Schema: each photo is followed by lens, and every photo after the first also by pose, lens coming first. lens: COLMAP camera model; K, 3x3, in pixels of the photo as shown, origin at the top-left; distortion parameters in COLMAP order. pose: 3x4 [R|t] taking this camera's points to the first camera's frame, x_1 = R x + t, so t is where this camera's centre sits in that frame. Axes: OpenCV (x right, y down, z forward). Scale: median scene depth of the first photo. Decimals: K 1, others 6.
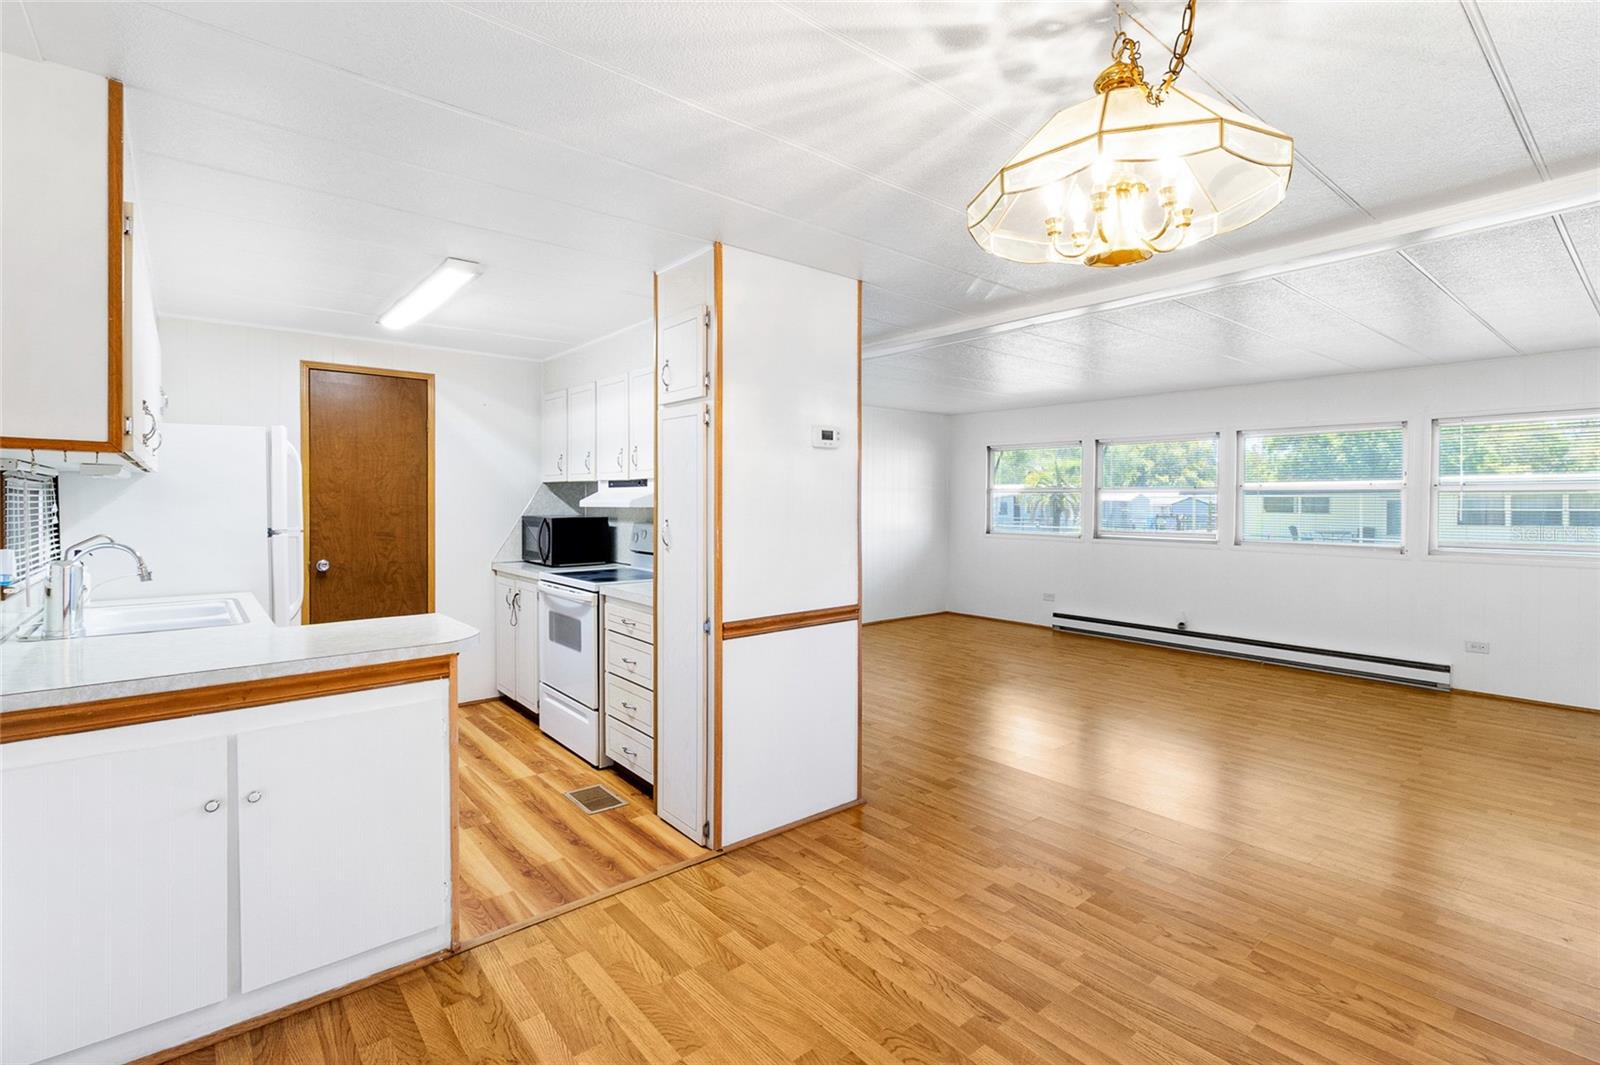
lens RADIAL K [[741.2, 0, 803.1], [0, 741.2, 507.8], [0, 0, 1]] dist [0.000126, 0.000563]
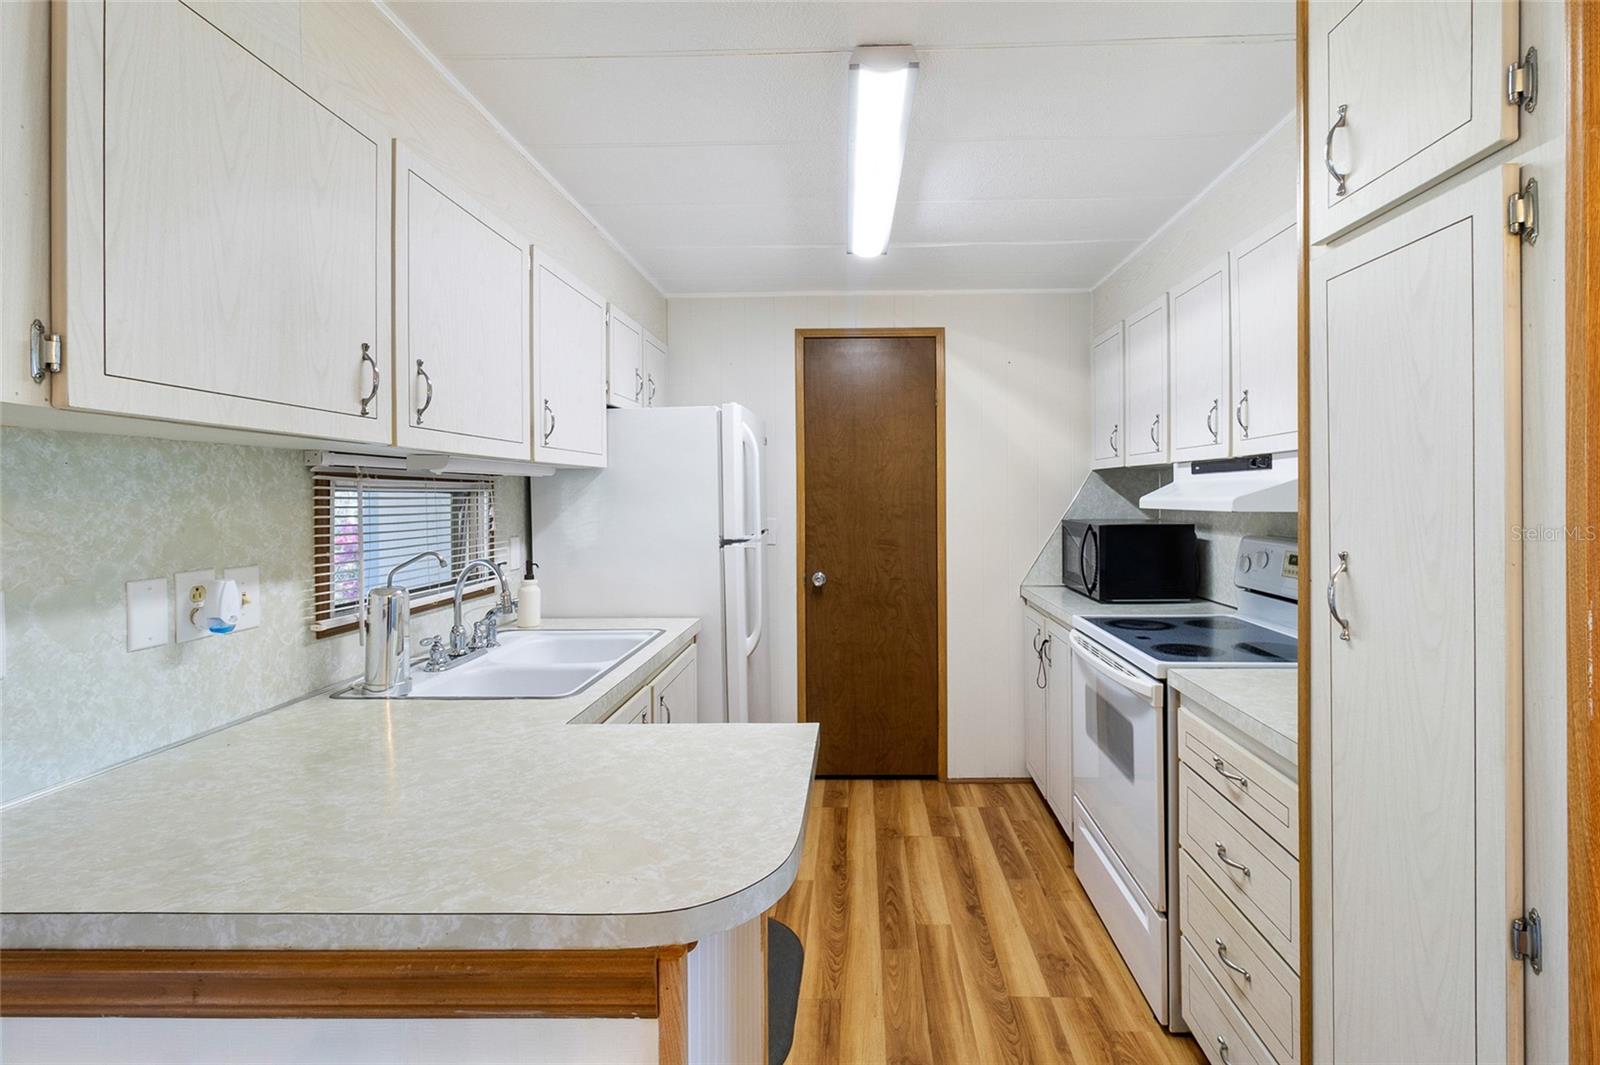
lens RADIAL K [[741.2, 0, 848.5], [0, 741.2, 496.0], [0, 0, 1]] dist [0.000126, 0.000563]
pose [[0.756060, -0.006630, -0.654469, -0.091421], [0.002367, 0.999970, -0.007396, -0.007027], [0.654498, 0.004043, 0.756053, 0.403036]]
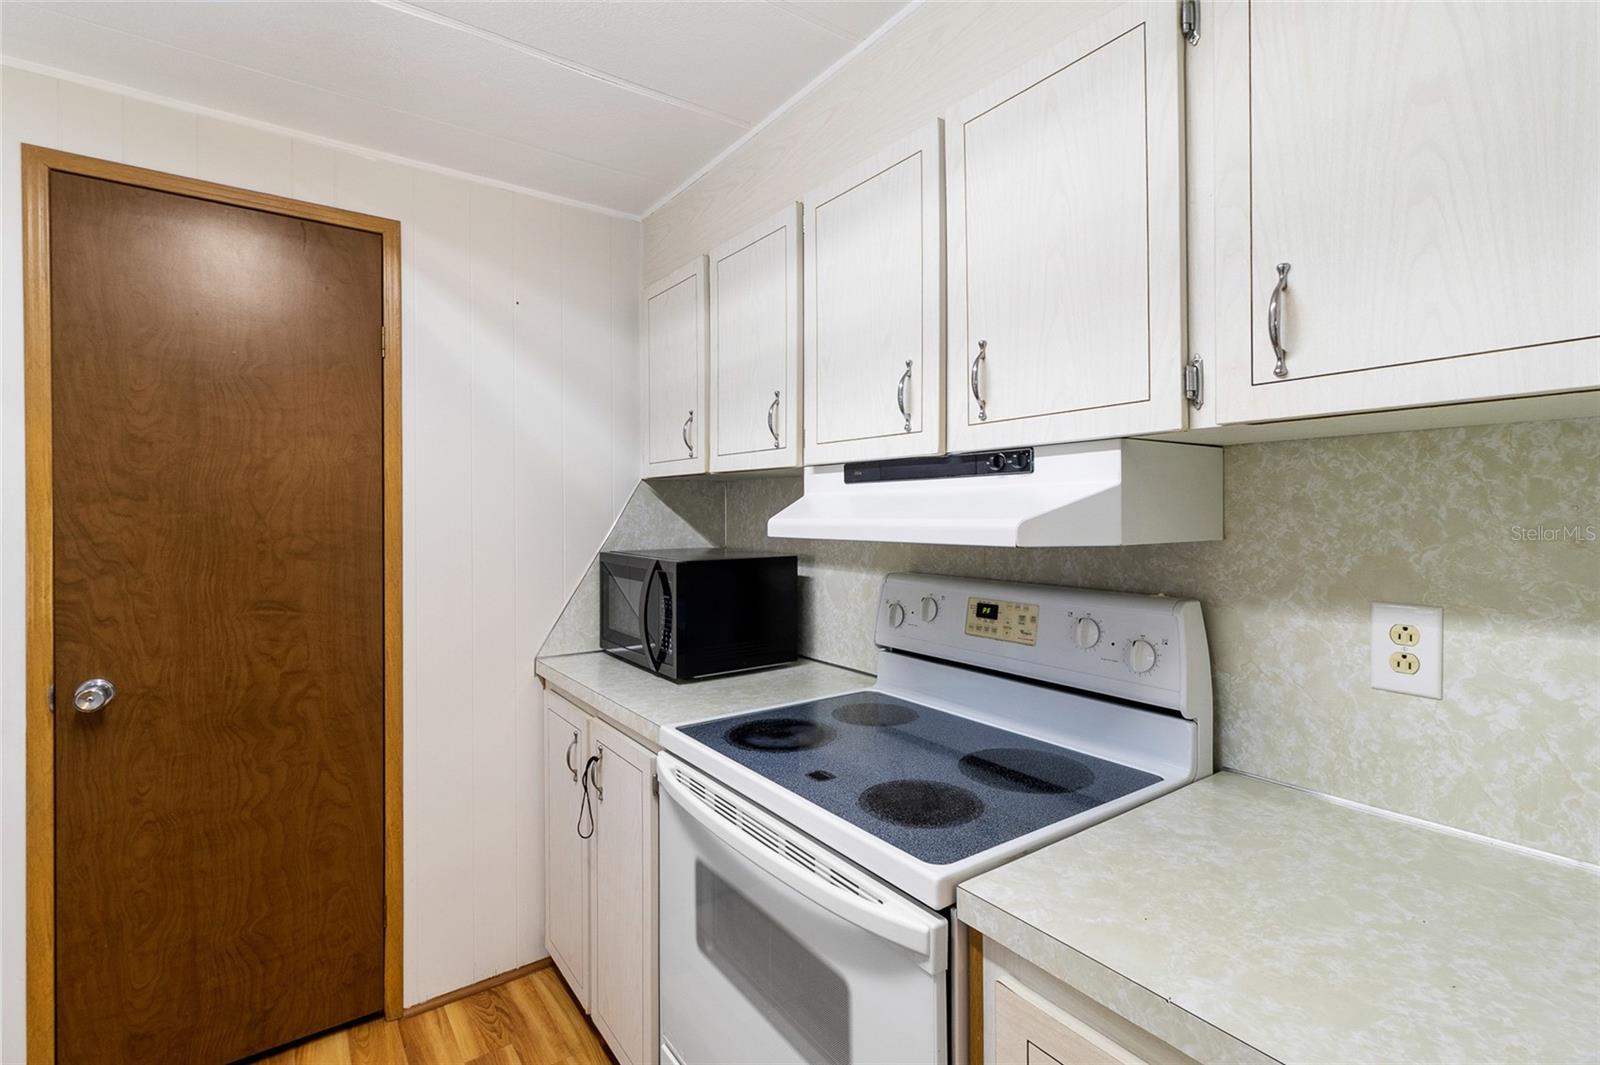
lens RADIAL K [[741.2, 0, 810.2], [0, 741.2, 515.1], [0, 0, 1]] dist [0.000126, 0.000563]
pose [[0.997841, -0.004977, -0.065491, -0.253578], [0.004543, 0.999967, -0.006773, -0.009211], [0.065522, 0.006461, 0.997830, 0.635979]]
